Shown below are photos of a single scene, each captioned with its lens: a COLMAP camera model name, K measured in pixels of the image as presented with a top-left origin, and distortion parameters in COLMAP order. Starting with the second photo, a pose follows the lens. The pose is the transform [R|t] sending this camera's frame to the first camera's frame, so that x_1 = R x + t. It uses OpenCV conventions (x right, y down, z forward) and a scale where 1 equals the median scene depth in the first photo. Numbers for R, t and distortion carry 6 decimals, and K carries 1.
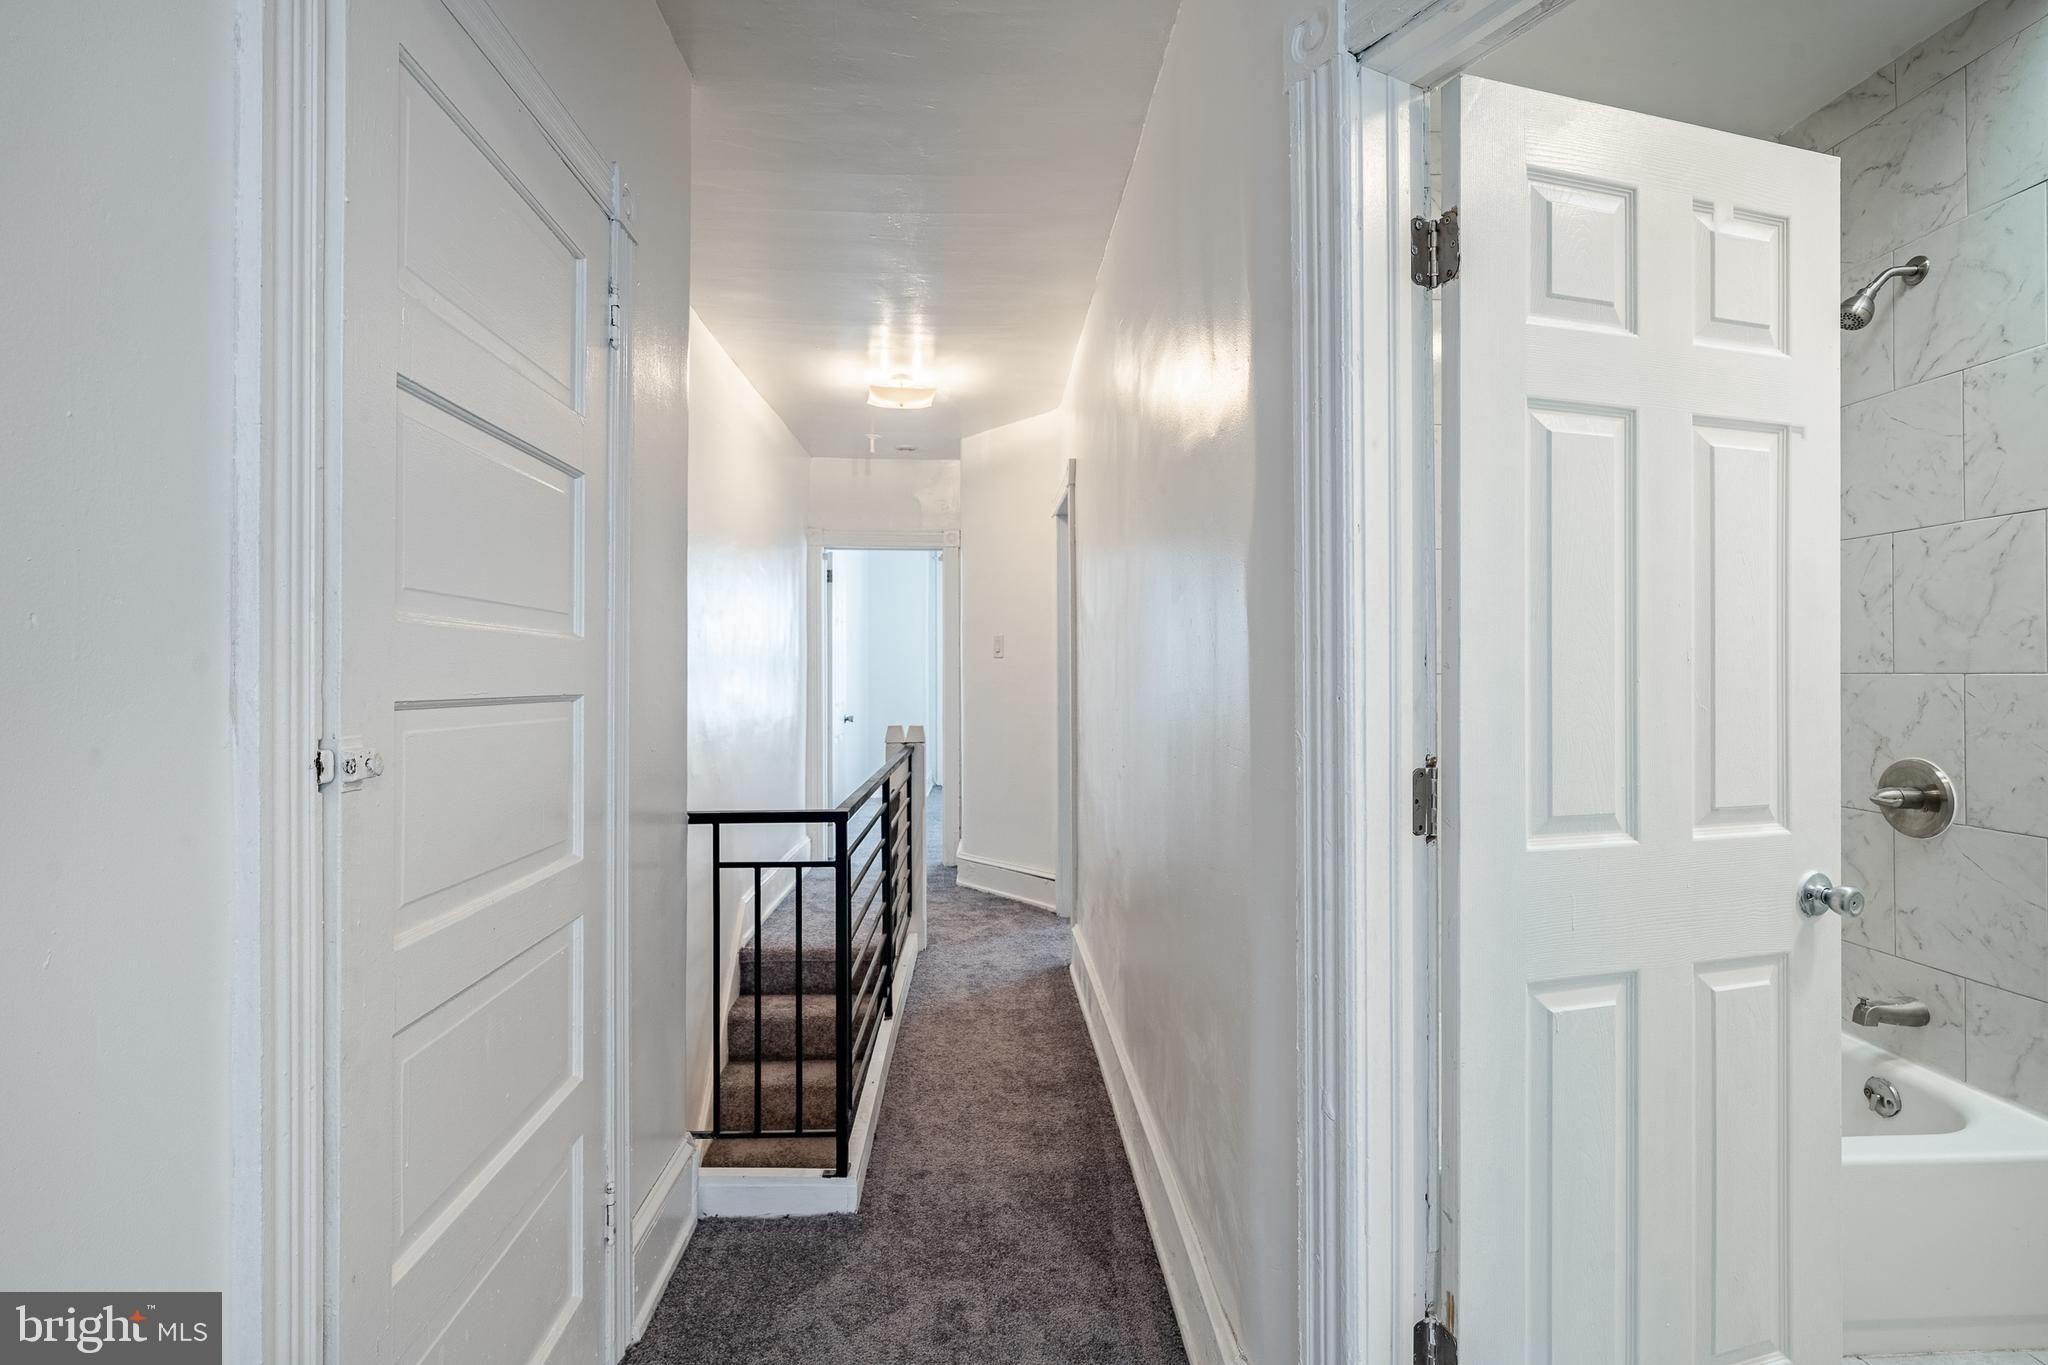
lens RADIAL K [[960.3, 0, 1020.6], [0, 960.3, 652.2], [0, 0, 1]] dist [-0.000517, -0.001413]
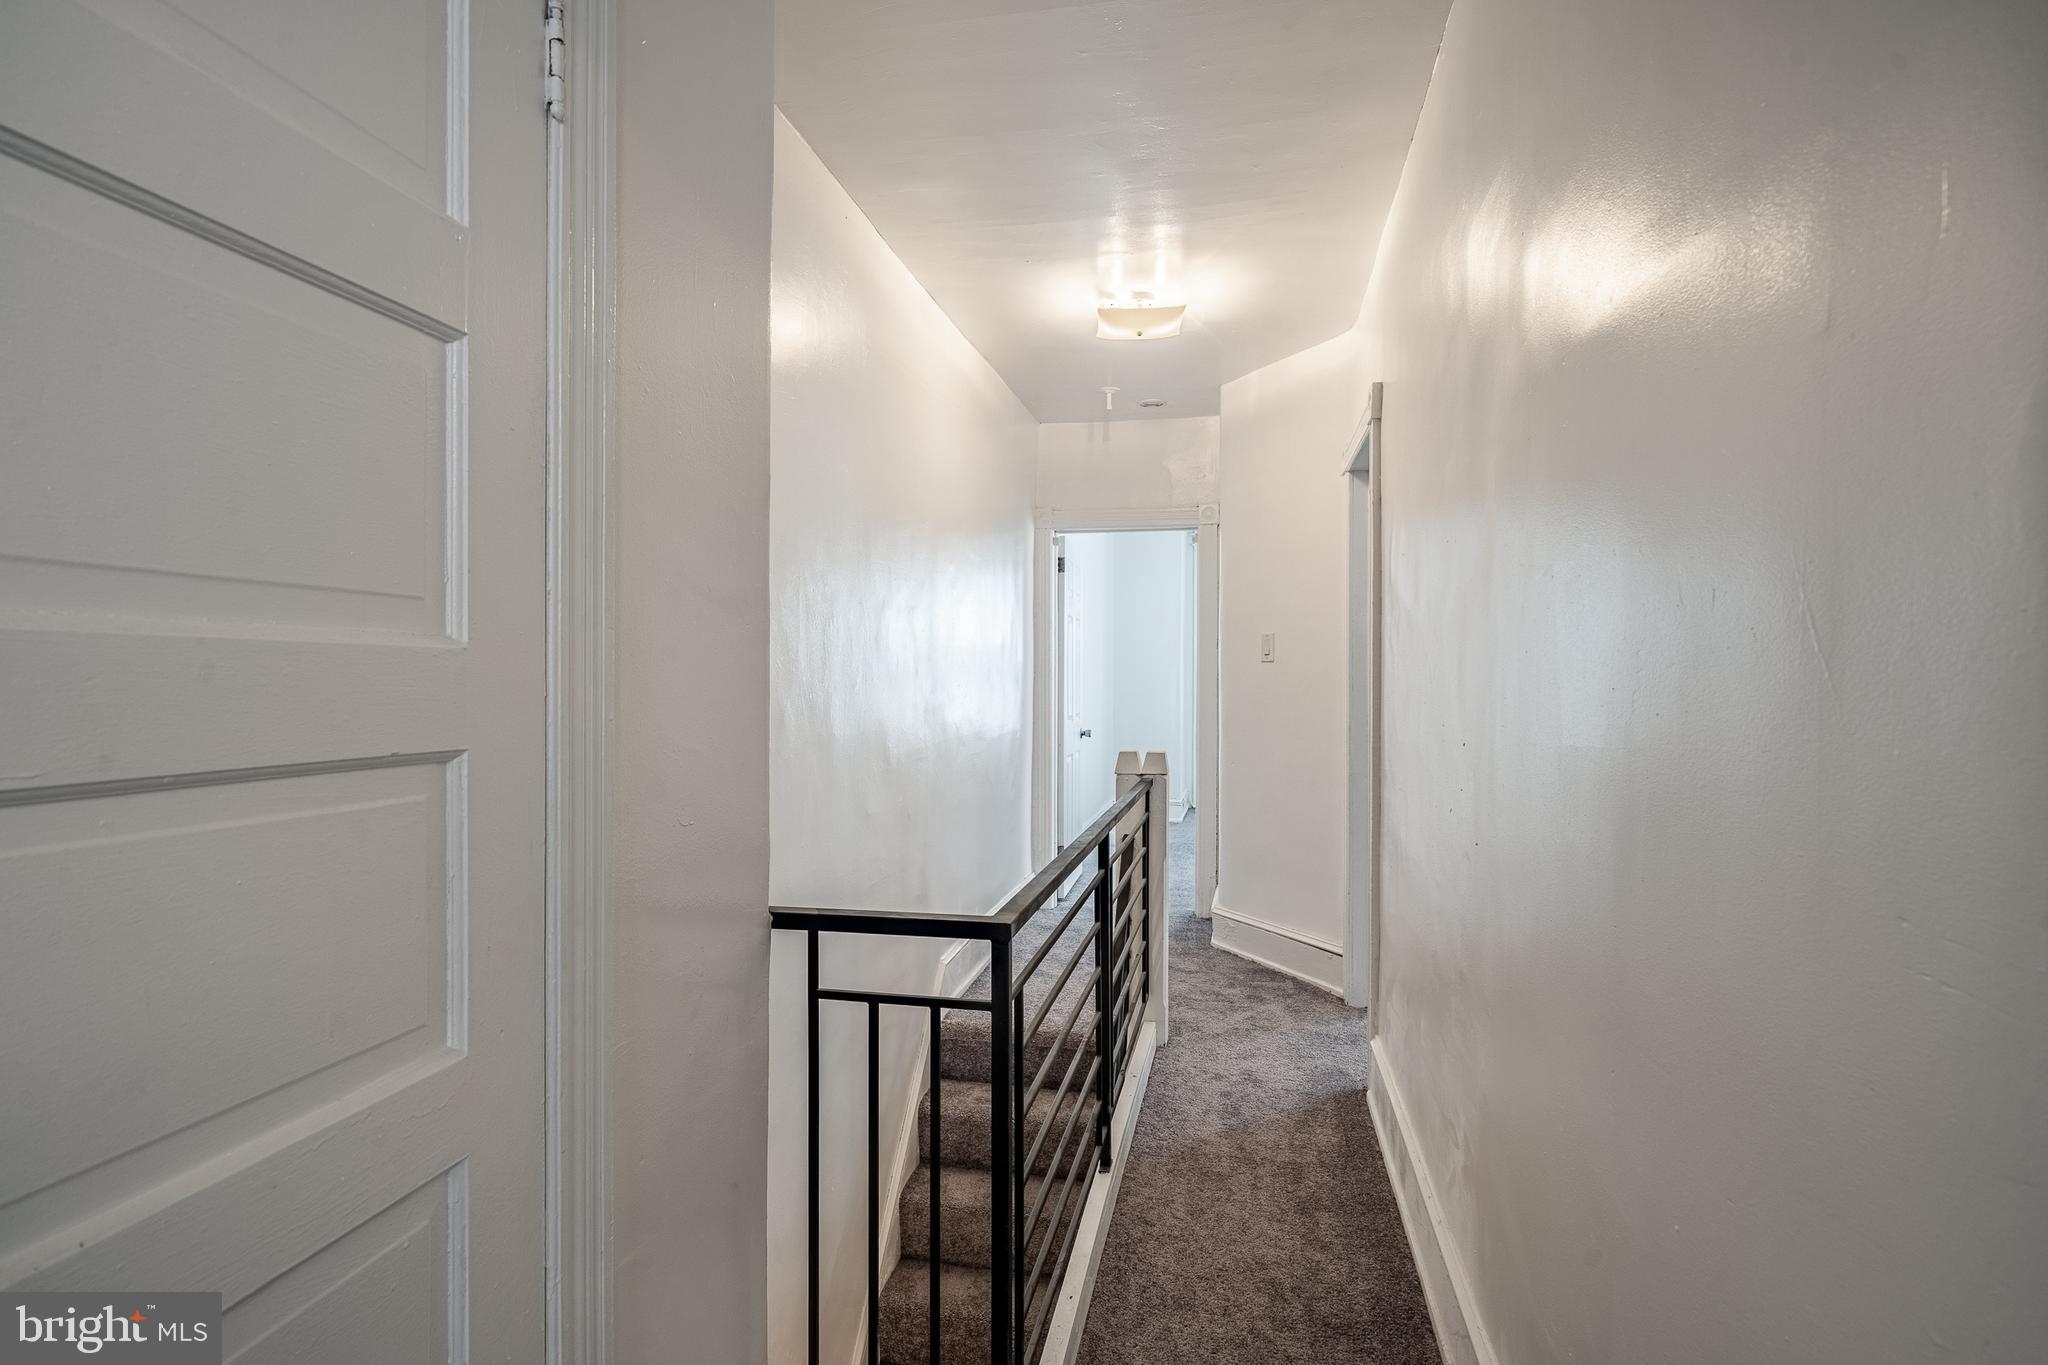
lens RADIAL K [[1033.2, 0, 998.0], [0, 1033.2, 702.7], [0, 0, 1]] dist [0.000205, 0.000227]
pose [[0.961636, 0.008546, -0.274194, -0.004412], [0.004691, 0.998856, 0.047583, -0.002999], [0.274287, -0.047044, 0.960496, 0.184303]]
